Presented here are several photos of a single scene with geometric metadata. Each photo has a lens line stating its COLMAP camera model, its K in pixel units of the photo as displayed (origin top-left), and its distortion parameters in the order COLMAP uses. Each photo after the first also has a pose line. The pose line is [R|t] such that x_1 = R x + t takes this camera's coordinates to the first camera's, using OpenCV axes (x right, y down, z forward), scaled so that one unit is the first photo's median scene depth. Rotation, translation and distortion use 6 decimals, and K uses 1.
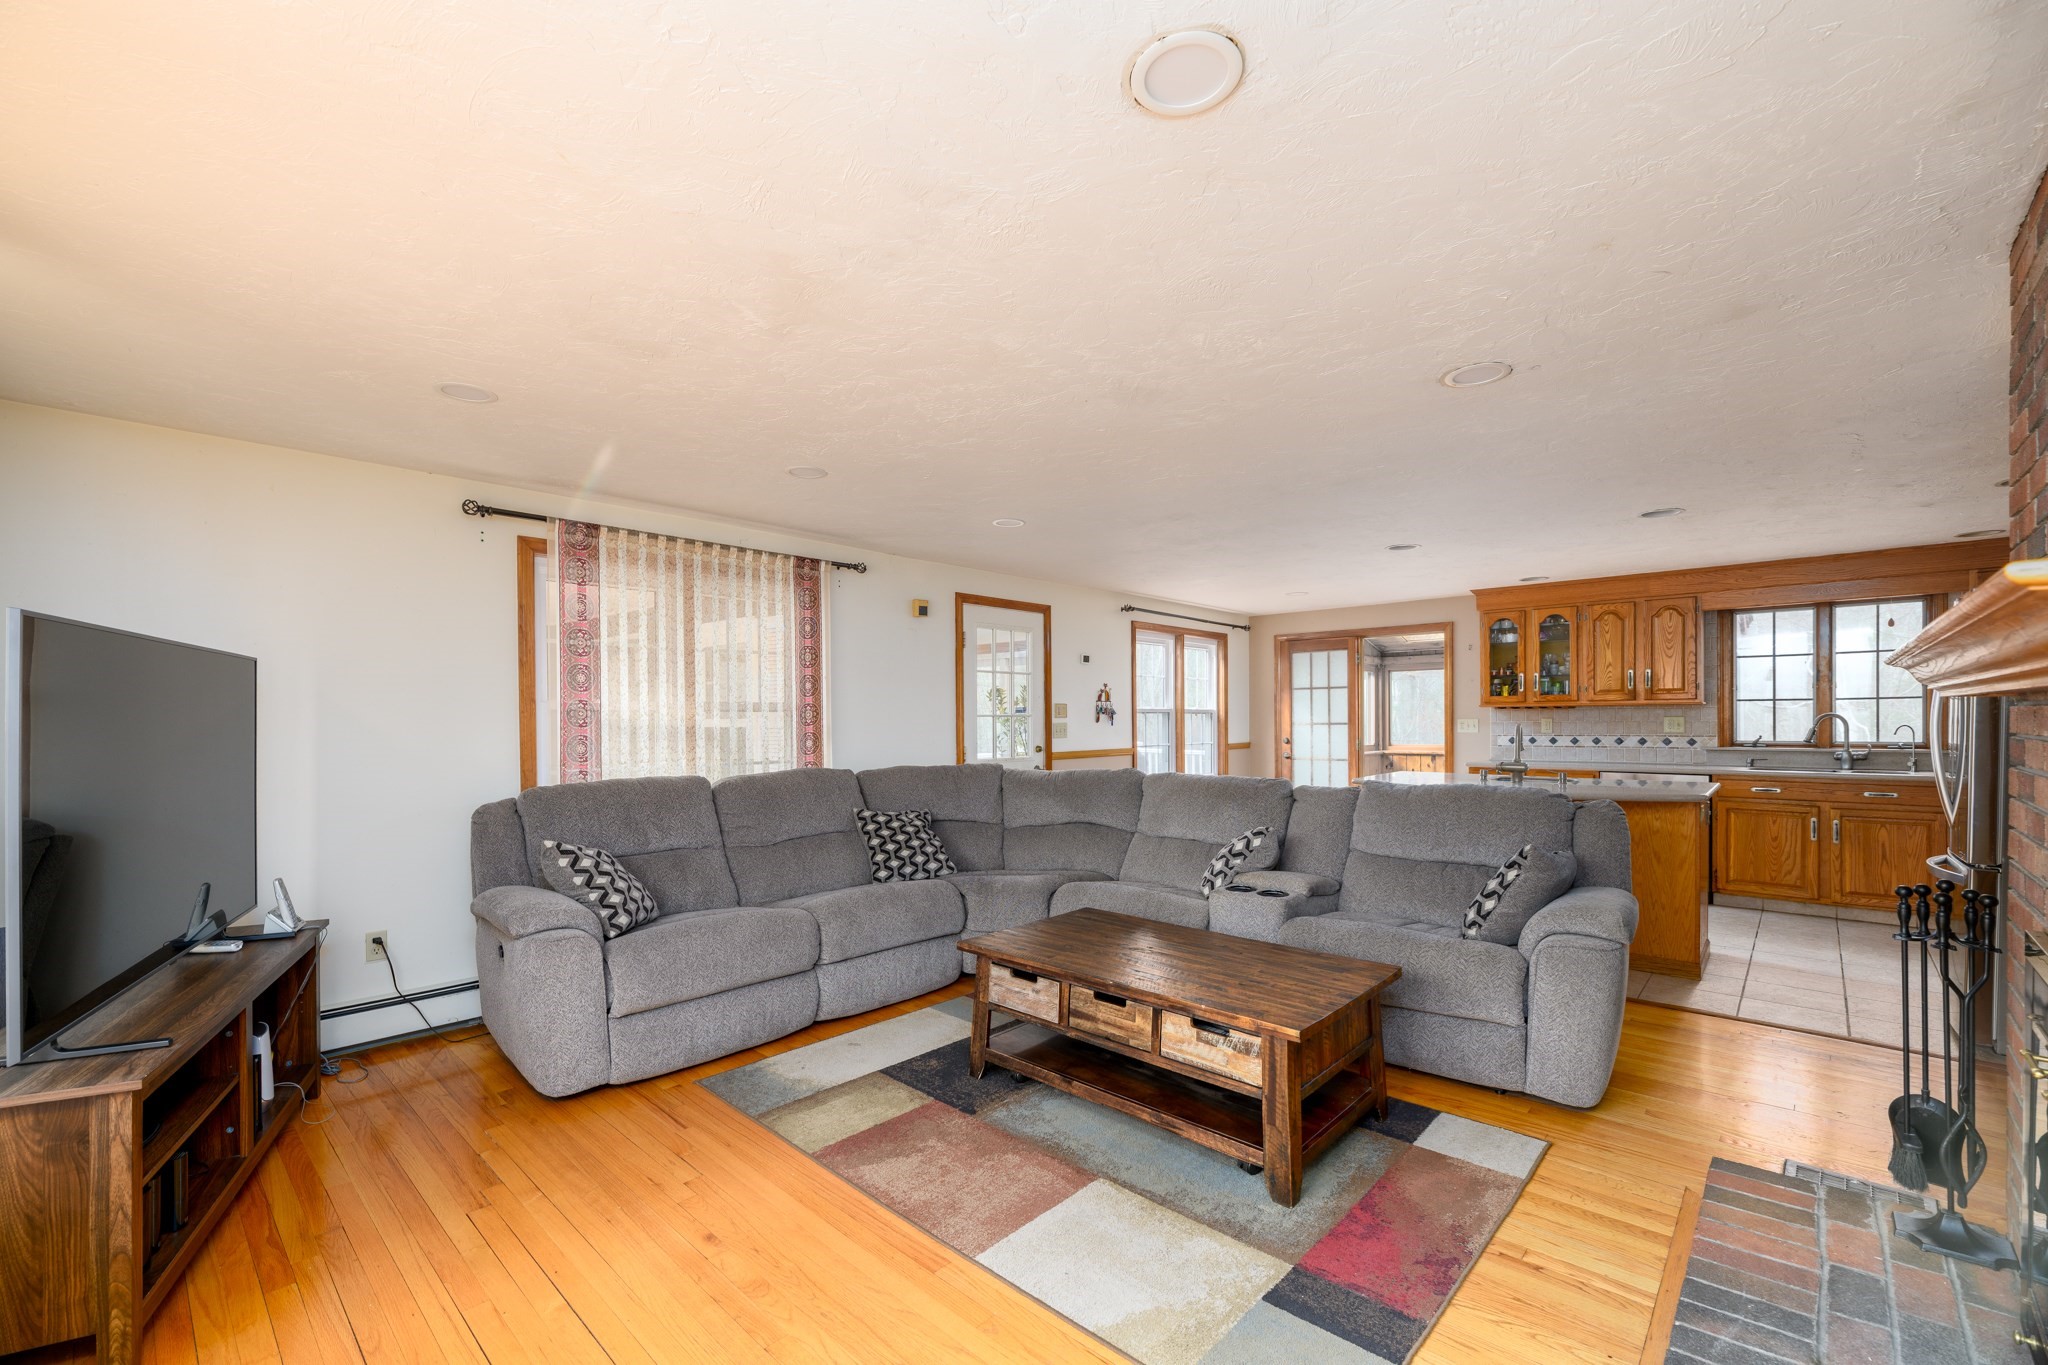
lens RADIAL K [[860.6, 0, 995.6], [0, 860.6, 721.5], [0, 0, 1]] dist [-0.000326, 0.000026]
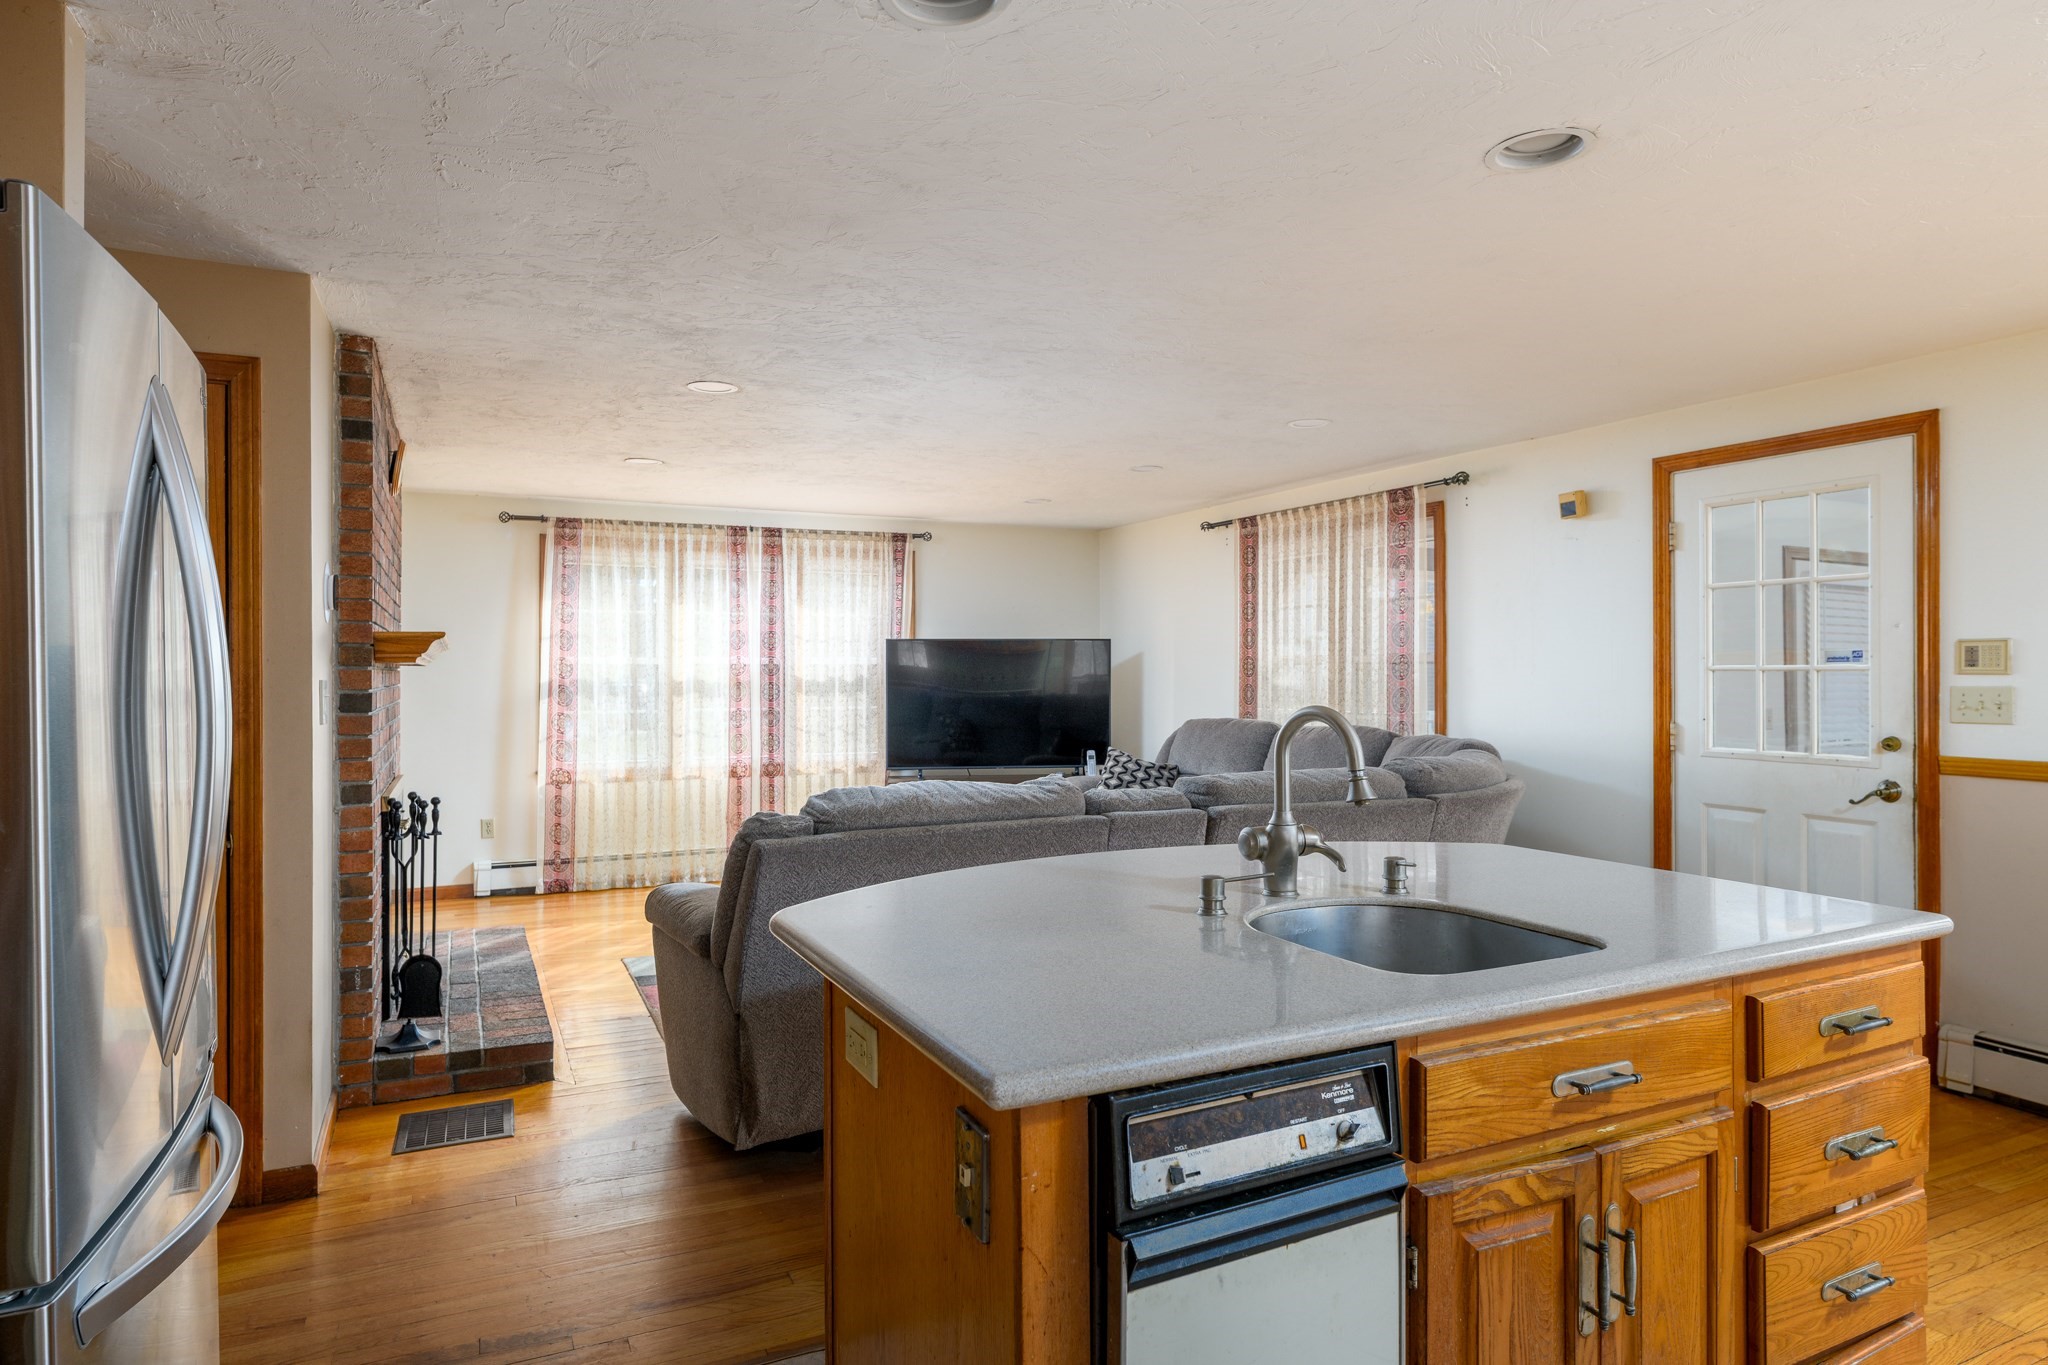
lens RADIAL K [[1161.0, 0, 1024.6], [0, 1161.0, 672.3], [0, 0, 1]] dist [0.000778, 0.000148]
pose [[-0.347570, 0.010833, -0.937592, 0.801063], [0.001361, 0.999938, 0.011049, -0.013124], [0.937653, 0.002564, -0.347563, 0.823682]]
